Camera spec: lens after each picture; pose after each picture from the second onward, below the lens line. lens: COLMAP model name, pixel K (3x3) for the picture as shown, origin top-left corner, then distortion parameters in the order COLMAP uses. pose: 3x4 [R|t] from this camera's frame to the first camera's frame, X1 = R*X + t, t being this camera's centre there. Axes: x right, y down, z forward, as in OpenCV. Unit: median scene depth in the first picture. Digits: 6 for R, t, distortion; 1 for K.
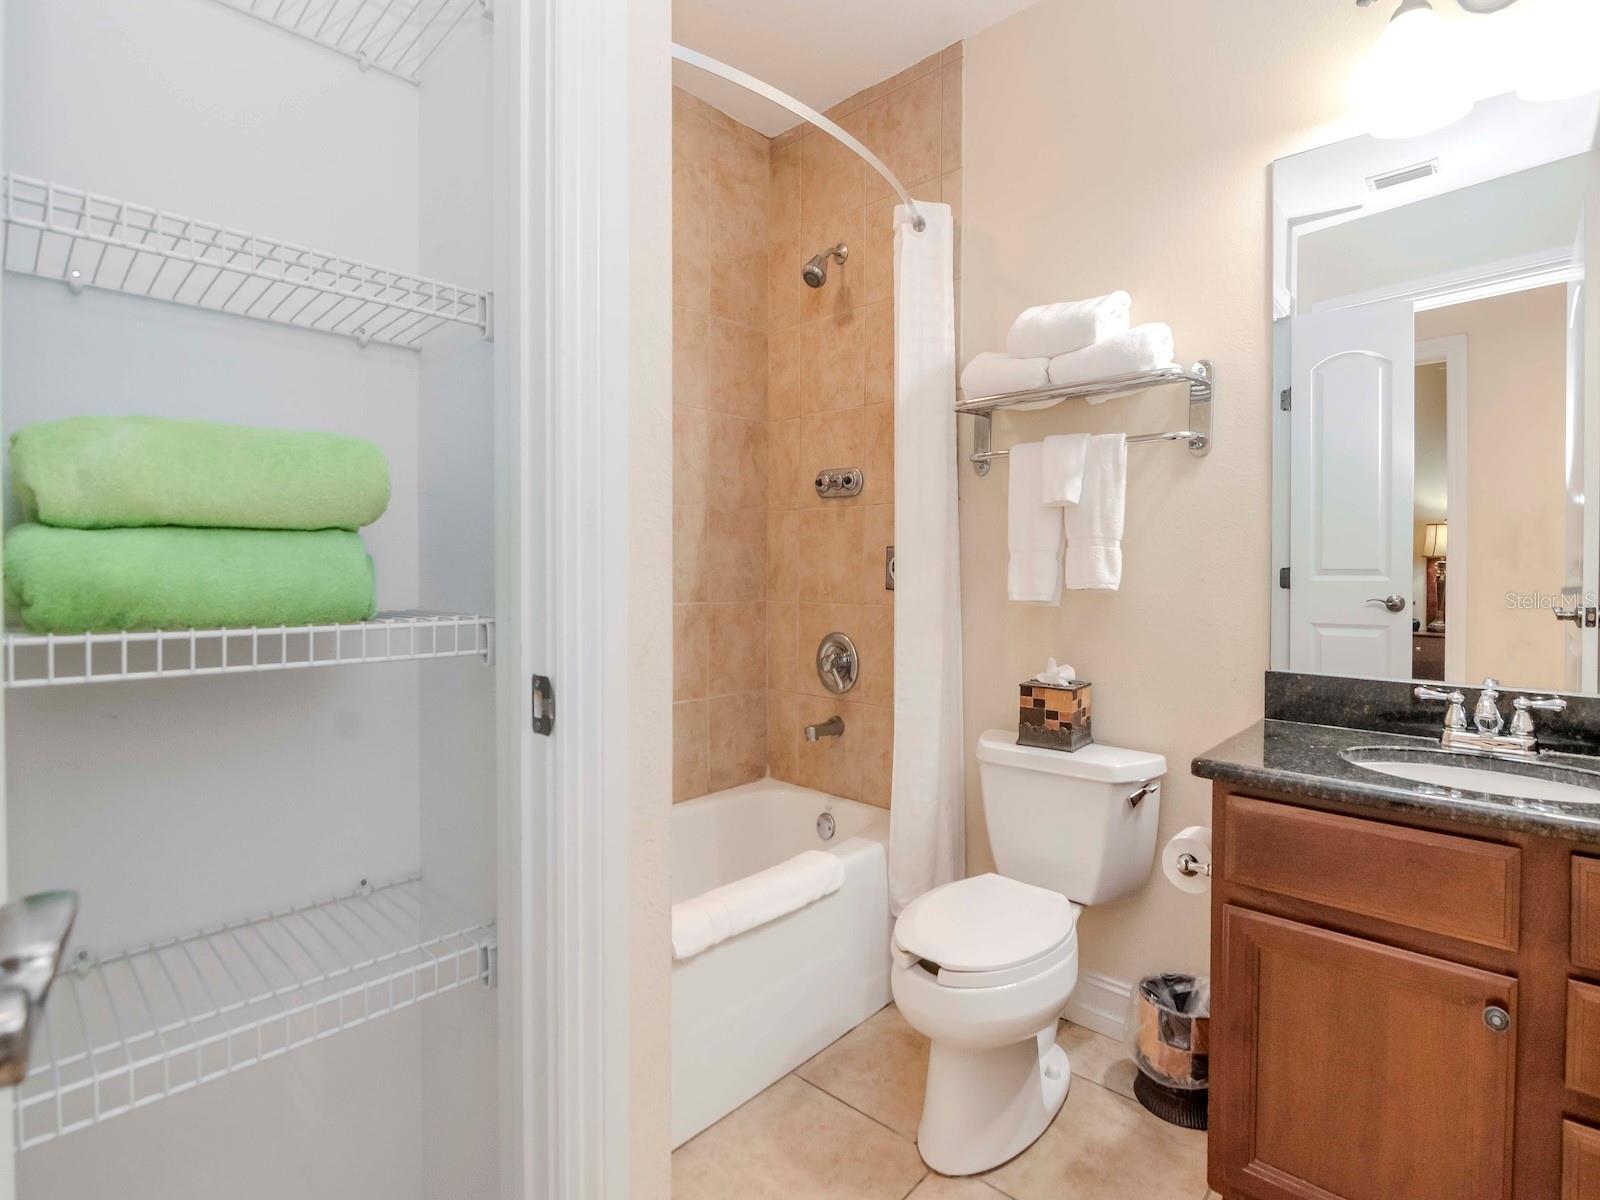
lens RADIAL K [[789.4, 0, 810.7], [0, 789.4, 573.4], [0, 0, 1]] dist [-0.001760, -0.004494]
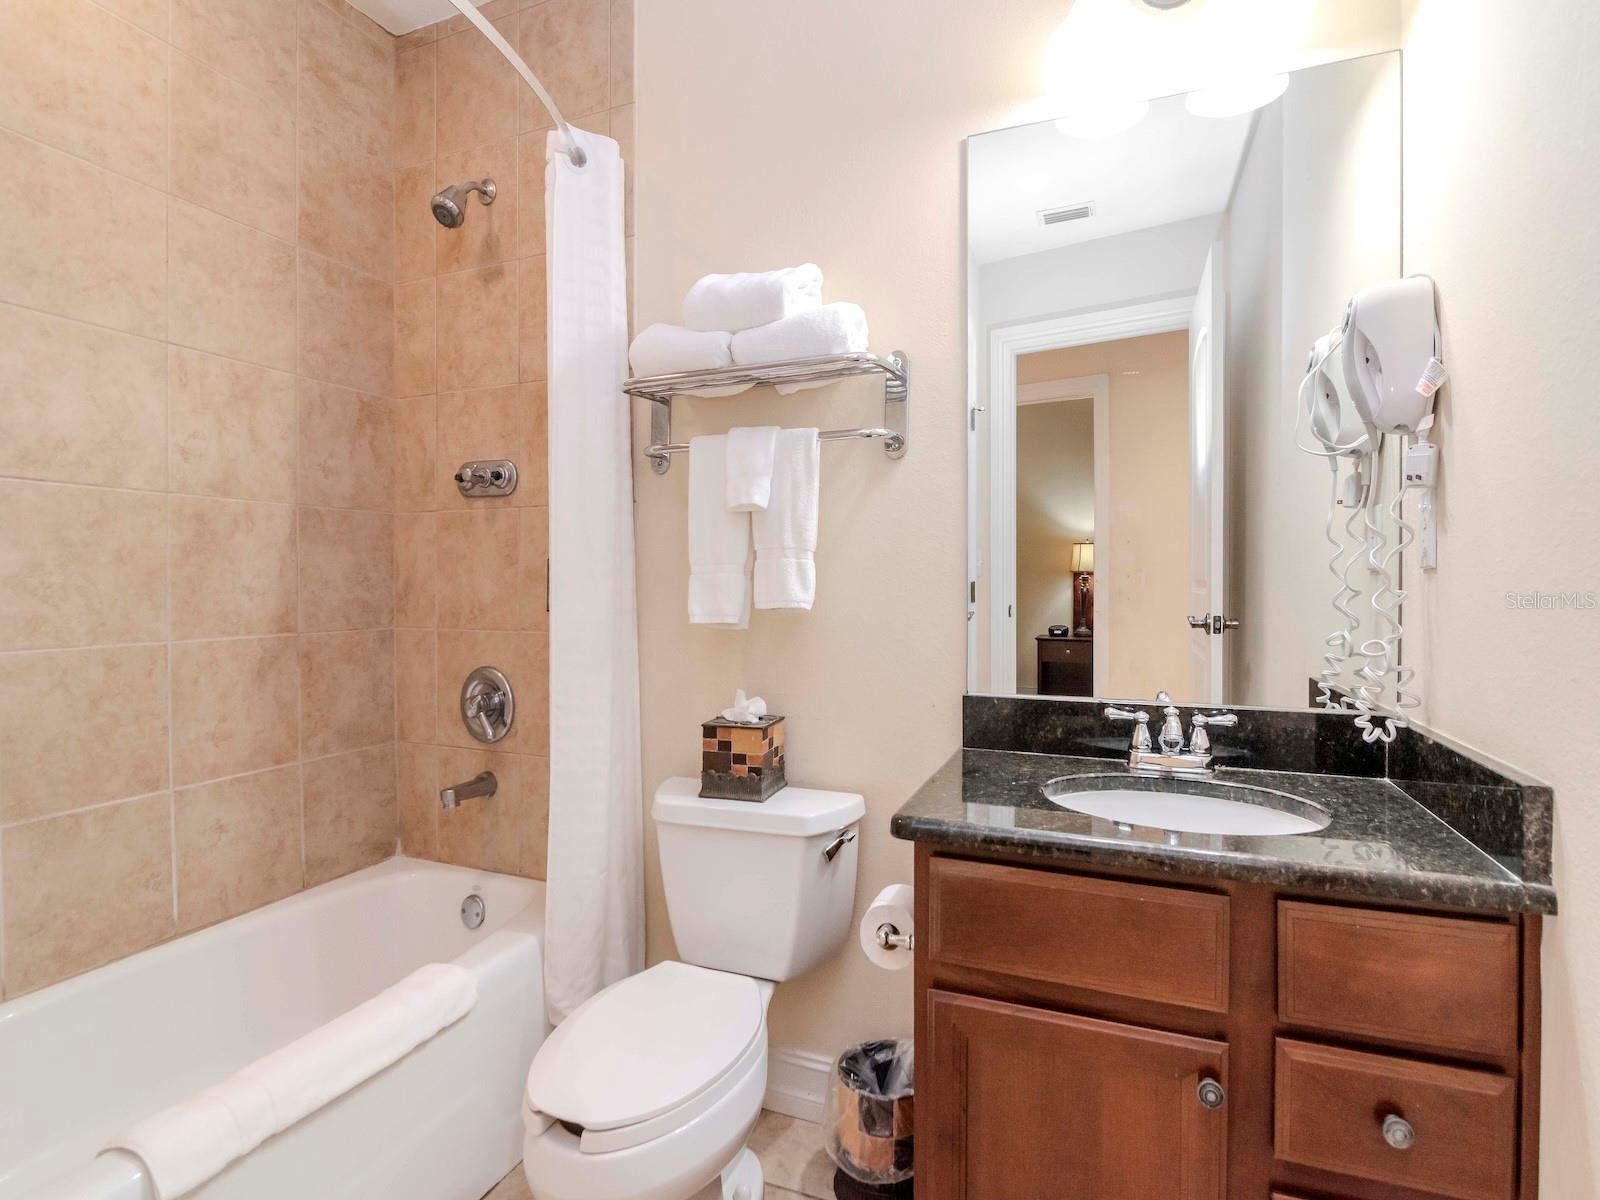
lens RADIAL K [[789.4, 0, 805.6], [0, 789.4, 593.3], [0, 0, 1]] dist [-0.001760, -0.004494]
pose [[0.940489, -0.010690, 0.339655, 0.085684], [0.009108, 0.999939, 0.006251, -0.001404], [-0.339701, -0.002785, 0.940529, 0.180677]]
